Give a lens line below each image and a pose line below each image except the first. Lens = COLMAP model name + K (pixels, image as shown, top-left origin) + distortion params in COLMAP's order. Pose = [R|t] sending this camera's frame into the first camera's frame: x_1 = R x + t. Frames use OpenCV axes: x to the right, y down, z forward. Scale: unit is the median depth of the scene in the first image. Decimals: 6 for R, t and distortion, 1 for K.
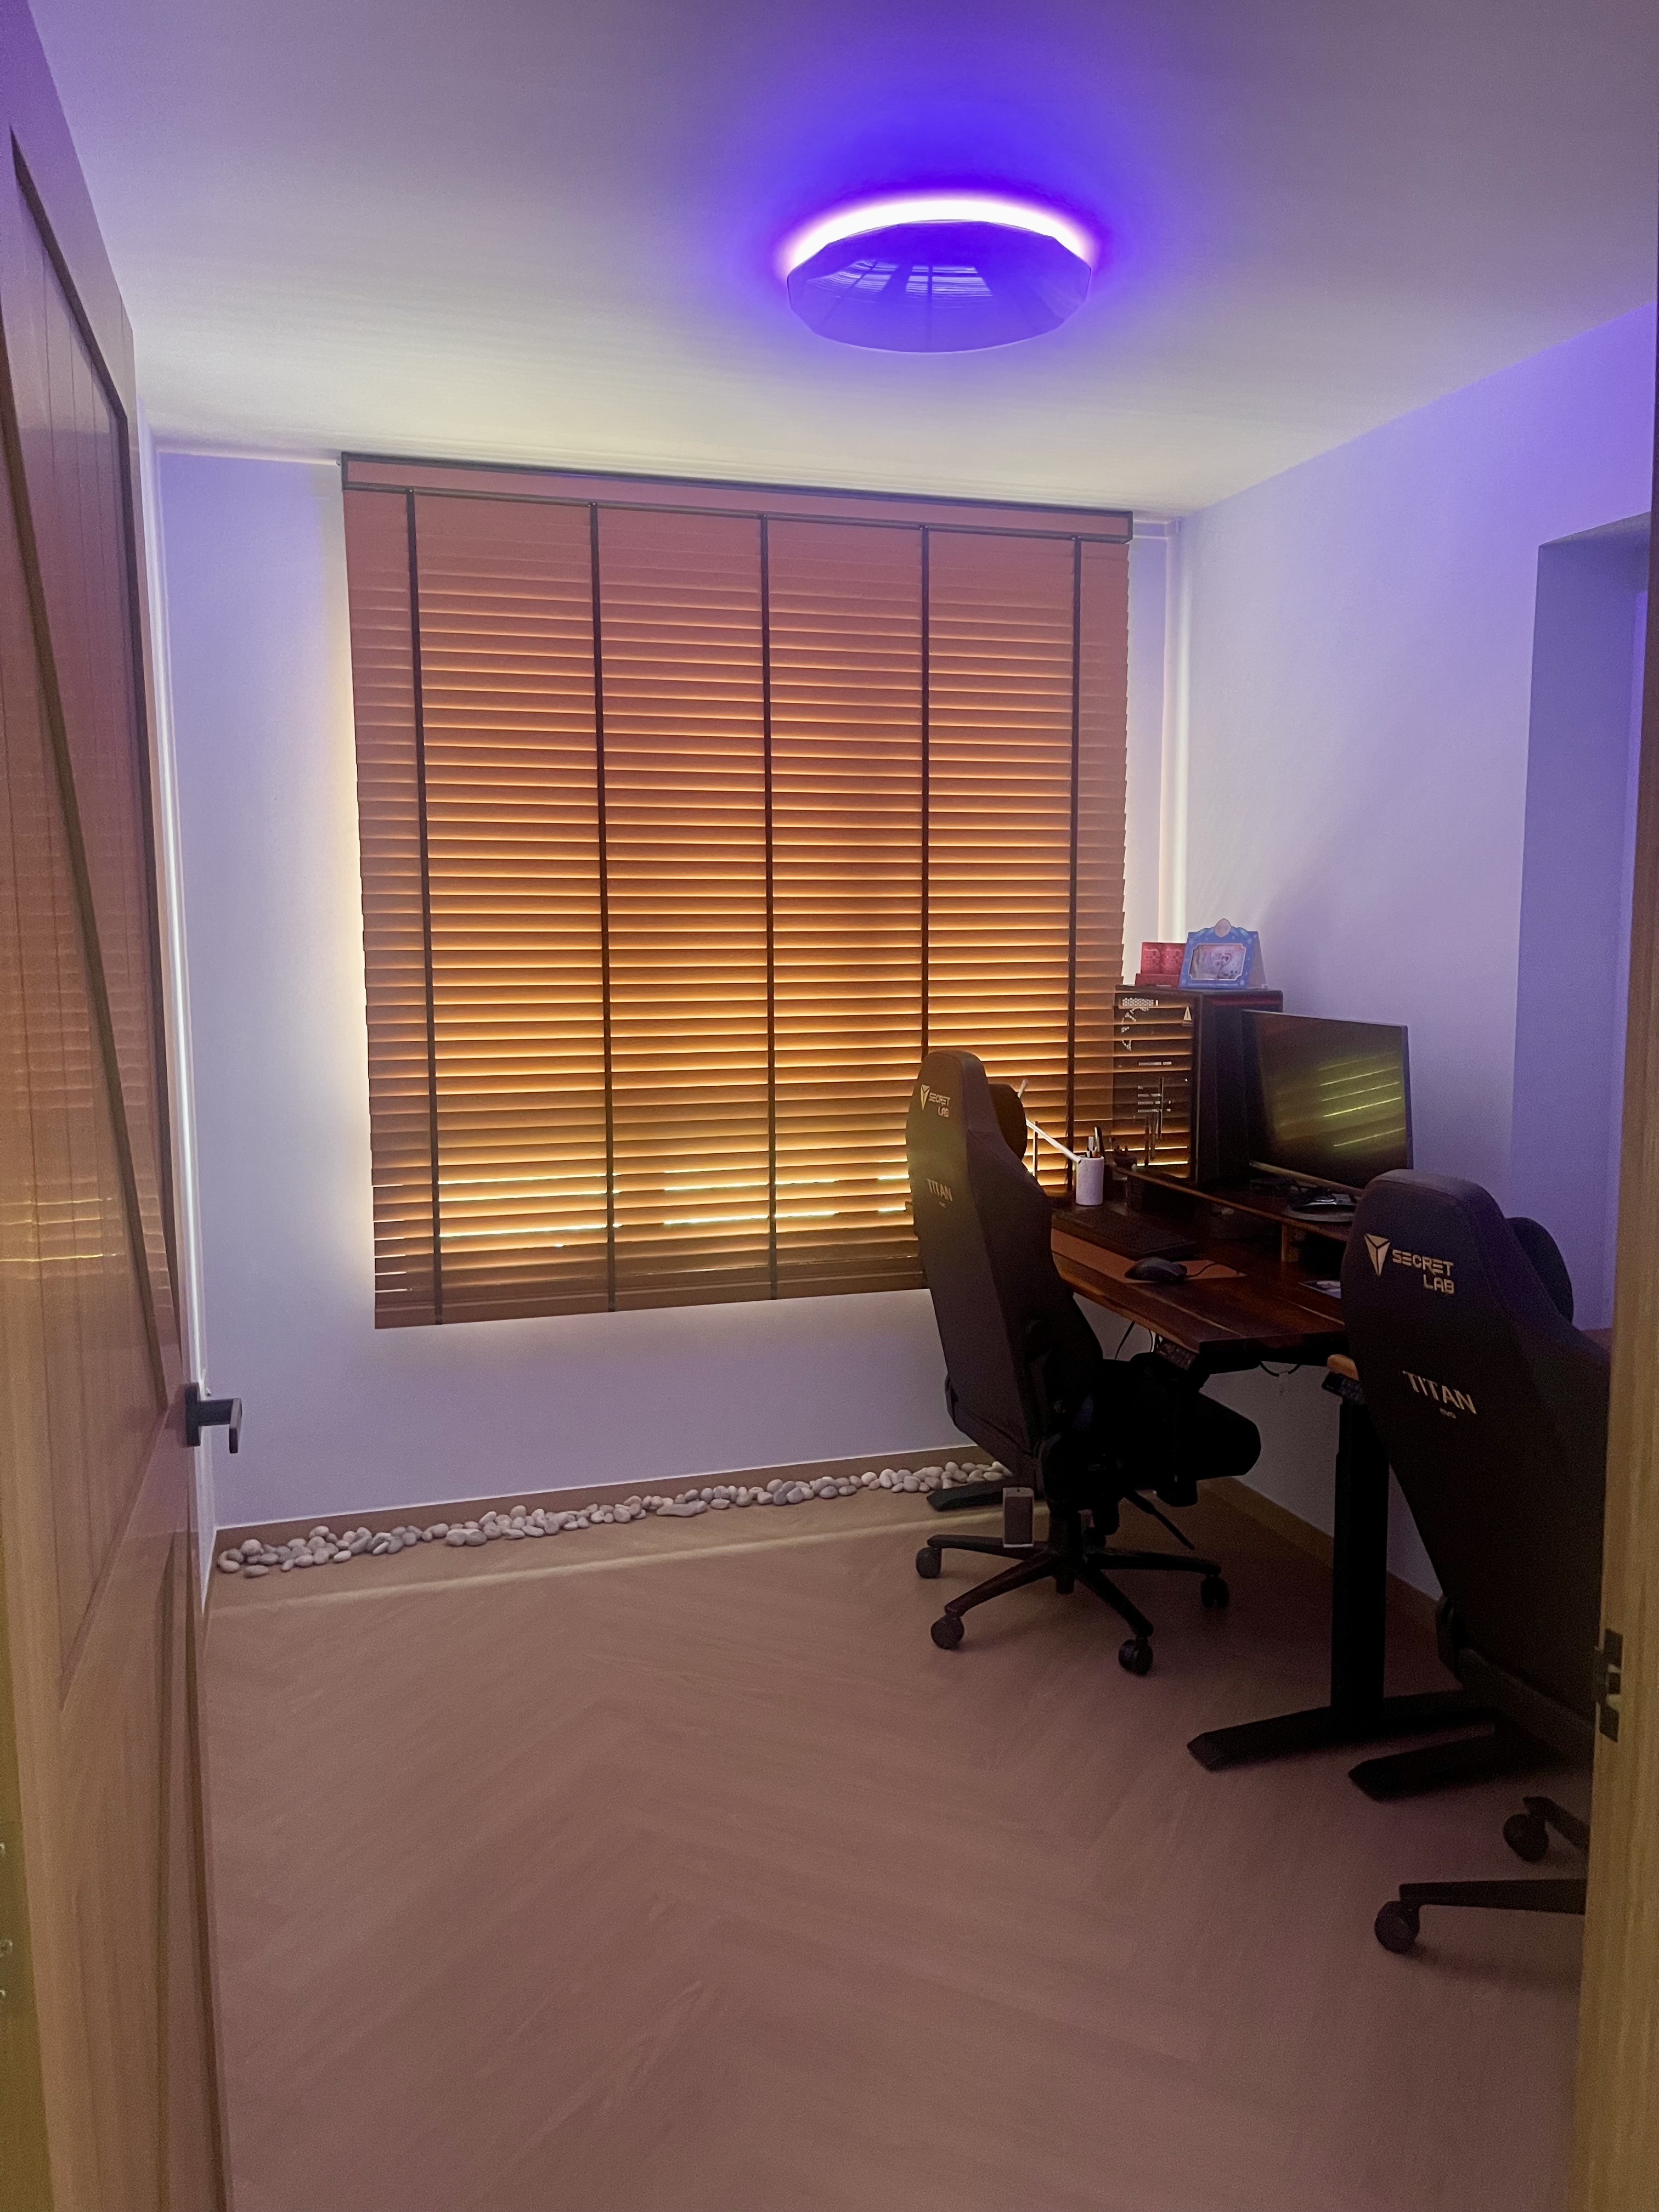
lens RADIAL K [[1644.5, 0, 841.9], [0, 1644.5, 1084.1], [0, 0, 1]] dist [0.041752, -0.065952]
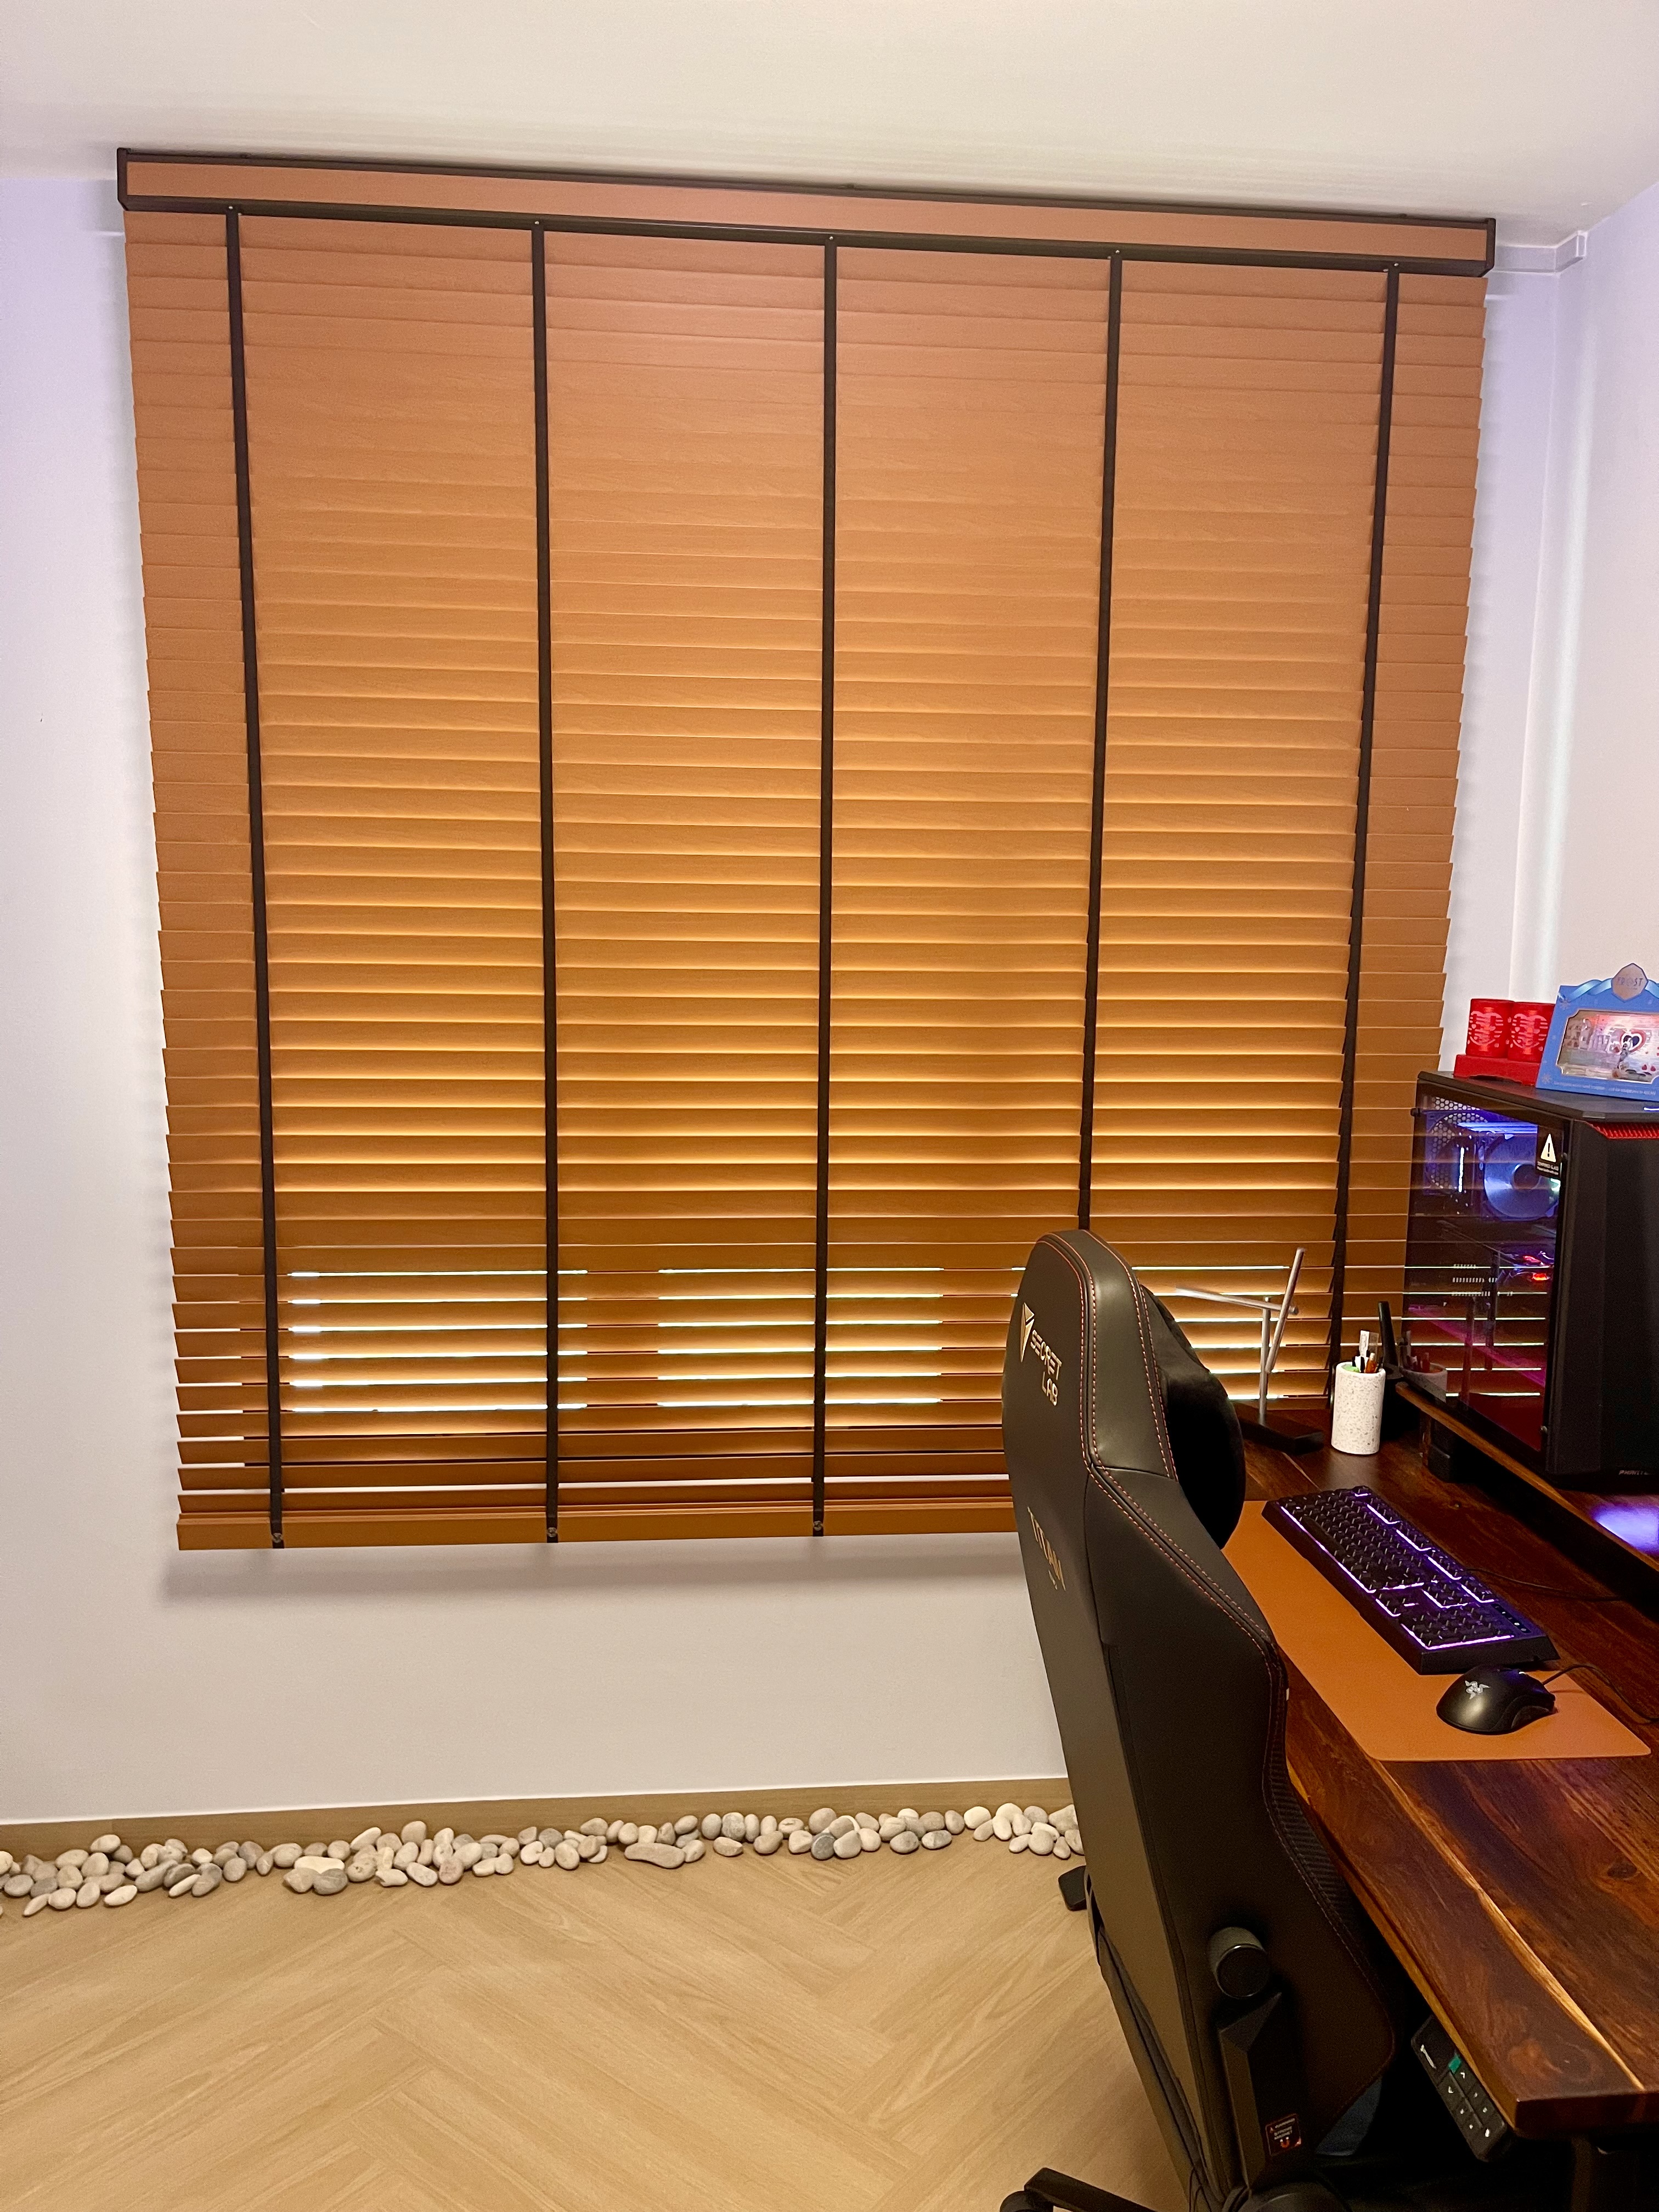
lens RADIAL K [[1644.5, 0, 825.9], [0, 1644.5, 1095.4], [0, 0, 1]] dist [0.041752, -0.065952]
pose [[0.978479, 0.043193, -0.201777, 0.080436], [-0.039039, 0.998937, 0.024521, -0.051333], [0.202622, -0.016116, 0.979124, 0.403687]]
